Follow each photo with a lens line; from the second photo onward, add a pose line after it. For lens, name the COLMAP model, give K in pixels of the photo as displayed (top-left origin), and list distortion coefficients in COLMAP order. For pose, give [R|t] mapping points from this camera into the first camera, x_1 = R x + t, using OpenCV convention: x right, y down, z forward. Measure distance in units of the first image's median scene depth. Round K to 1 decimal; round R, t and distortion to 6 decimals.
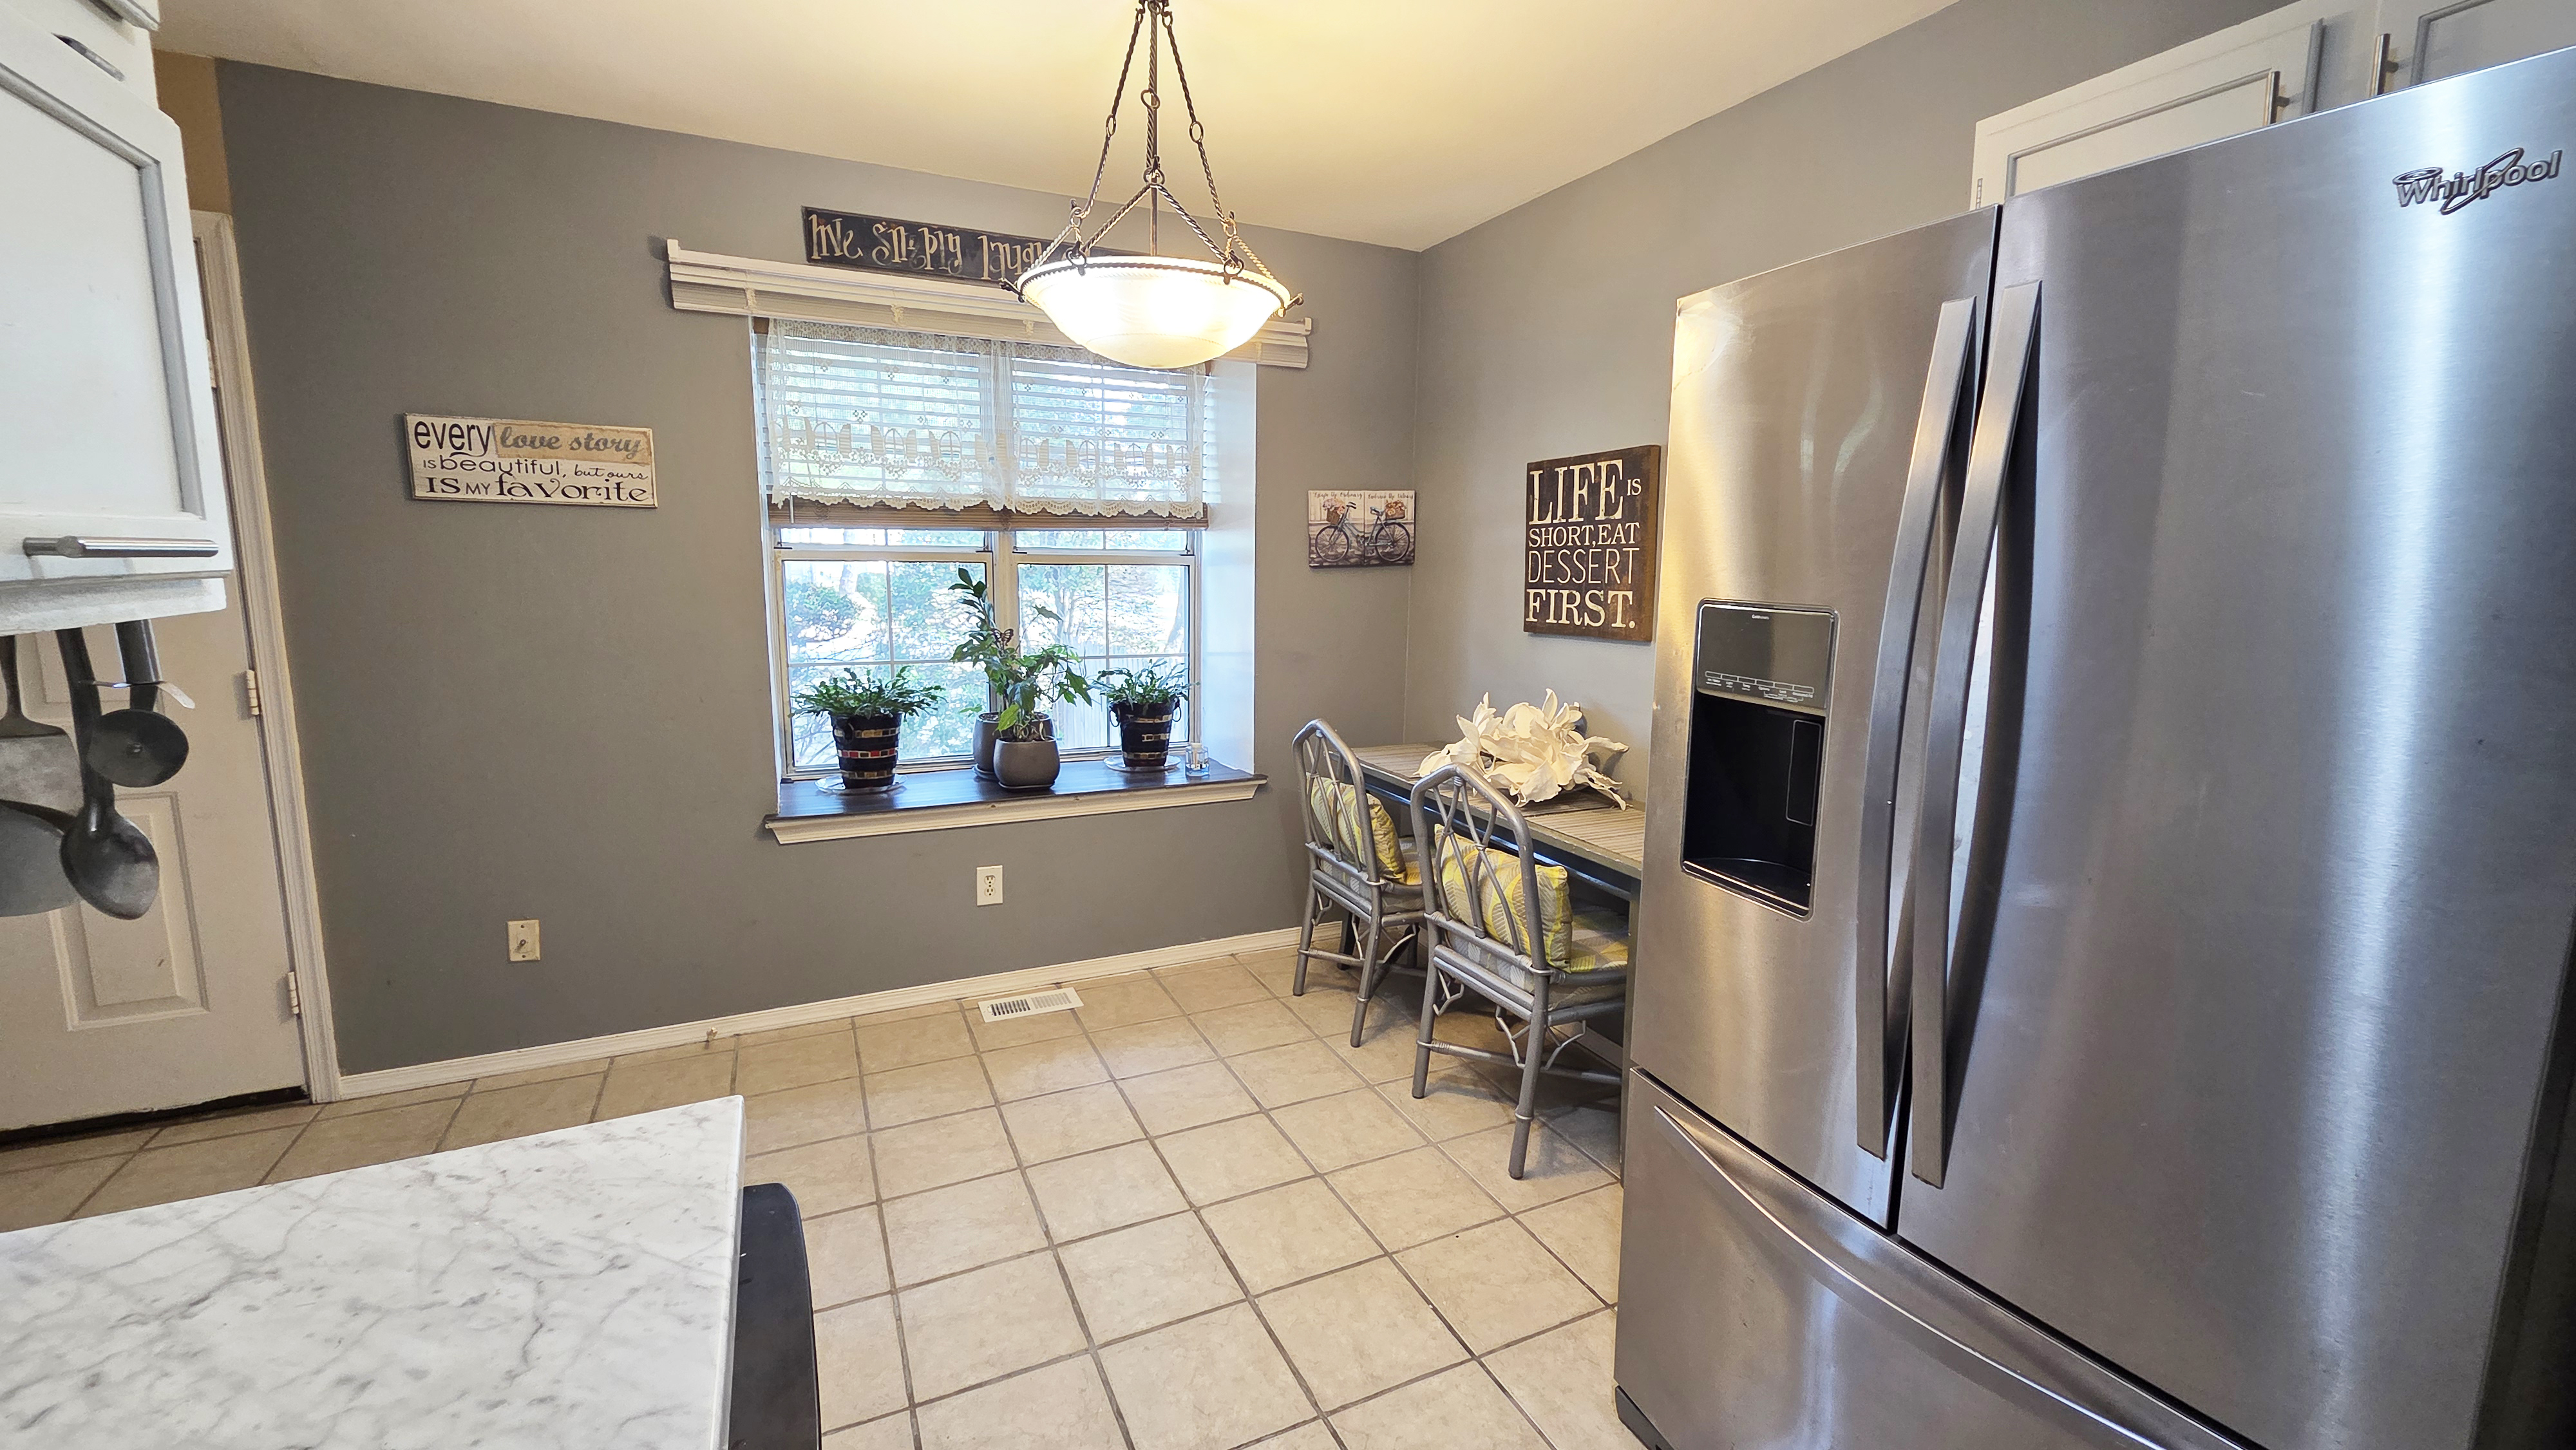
lens RADIAL K [[1052.9, 0, 1298.3], [0, 1052.9, 722.7], [0, 0, 1]] dist [0.001700, 0.000051]
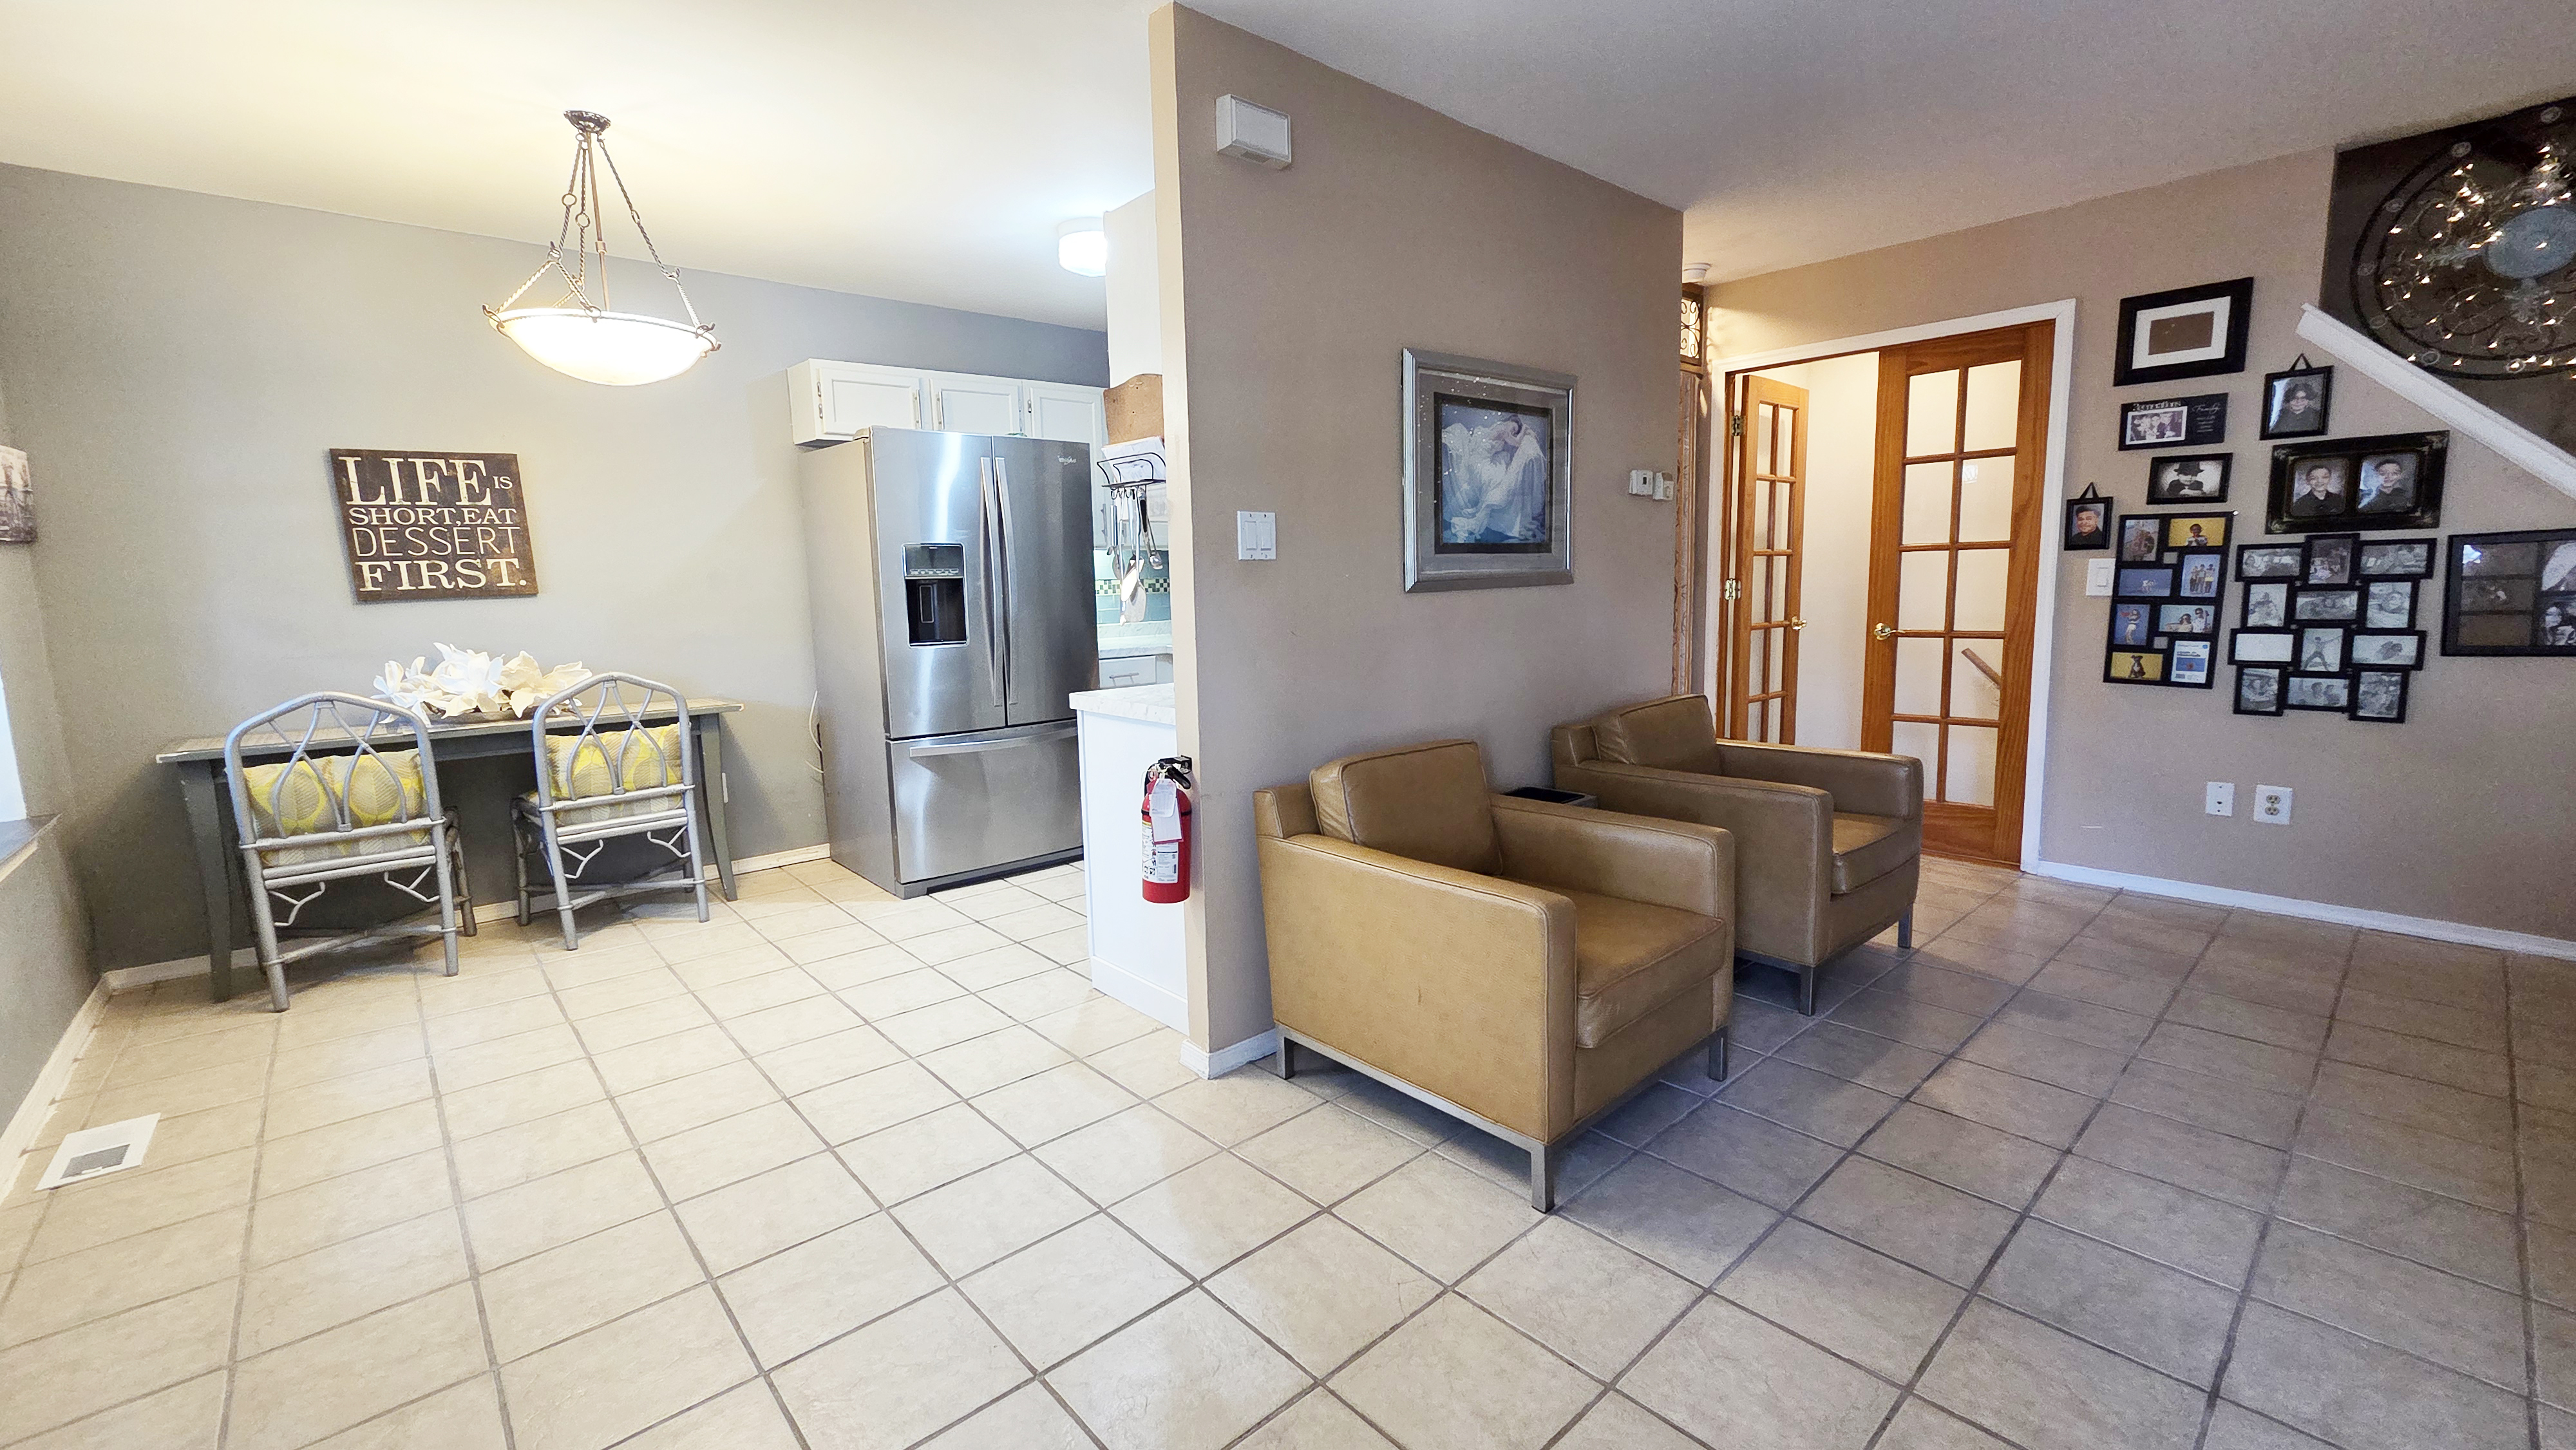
lens RADIAL K [[1052.9, 0, 1298.3], [0, 1052.9, 722.7], [0, 0, 1]] dist [0.001700, 0.000051]
pose [[-0.279966, -0.143287, 0.949257, -1.266421], [0.167497, 0.966341, 0.195266, -0.014878], [-0.945285, 0.213665, -0.246542, 0.405726]]
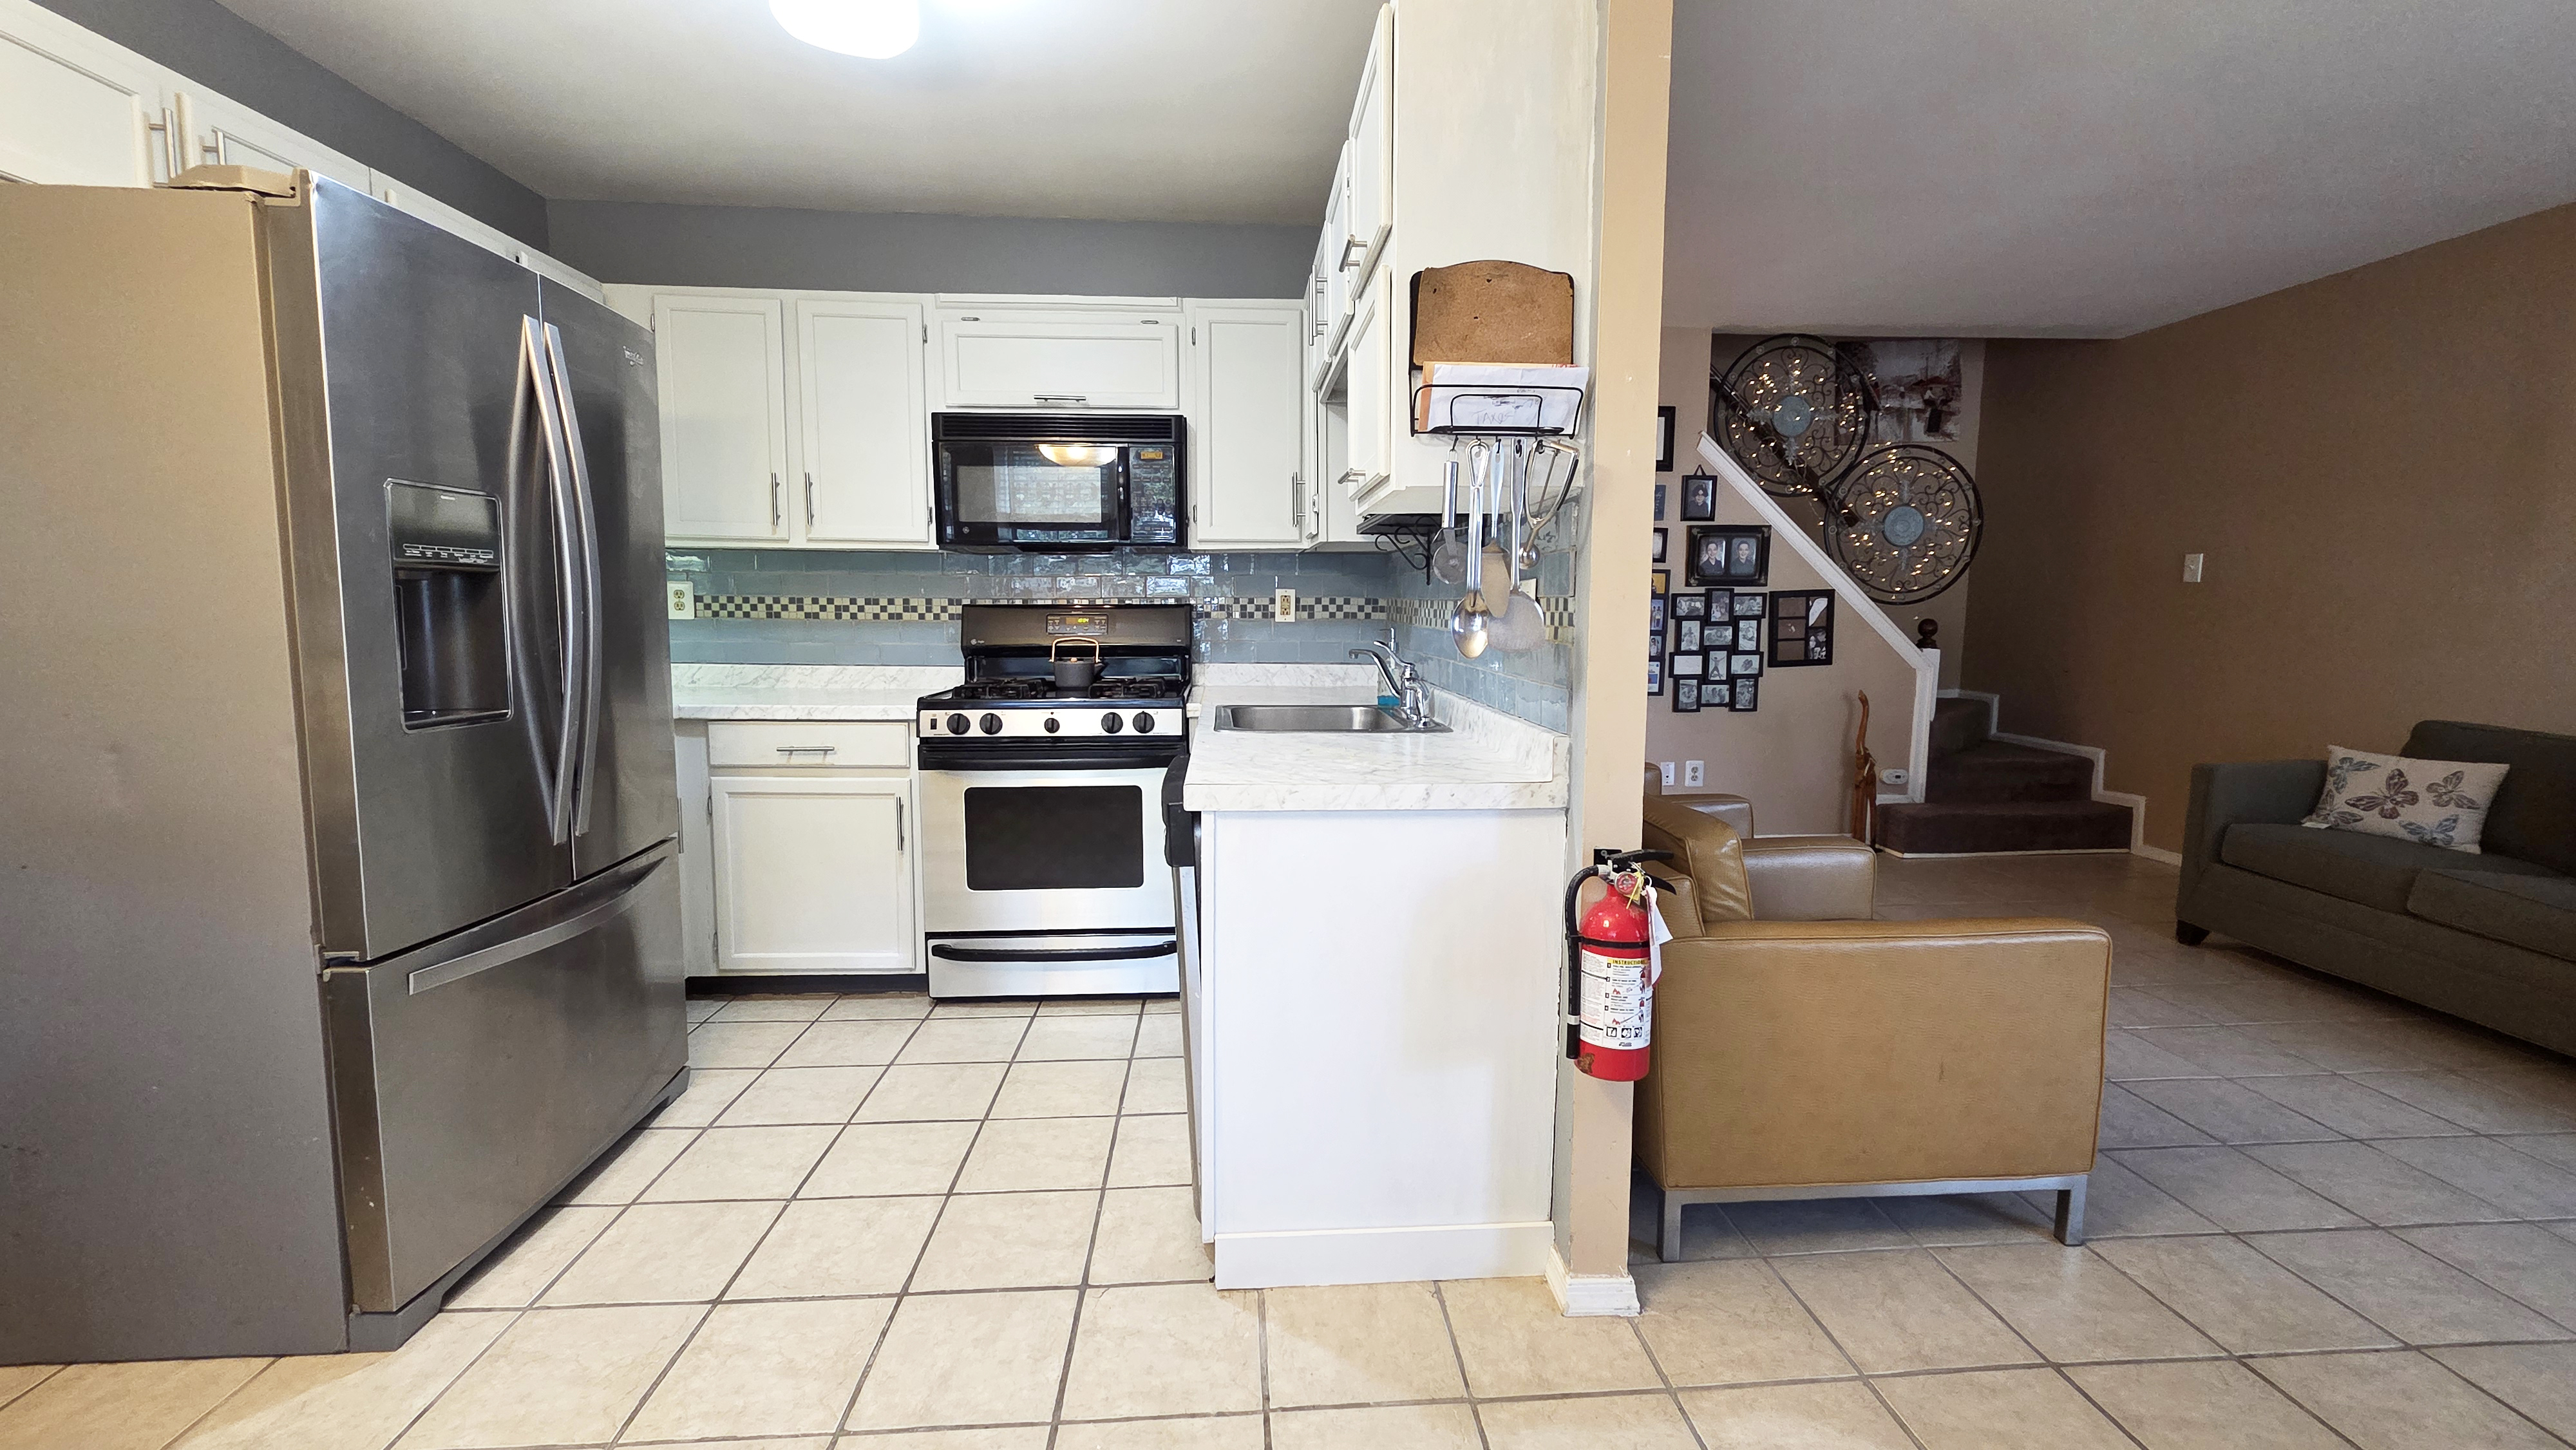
lens RADIAL K [[1052.9, 0, 1298.3], [0, 1052.9, 722.7], [0, 0, 1]] dist [0.001700, 0.000051]
pose [[-0.928220, -0.059616, 0.367224, -0.463007], [0.040162, 0.965251, 0.258218, -0.058629], [-0.369857, 0.254432, -0.893571, 0.854216]]
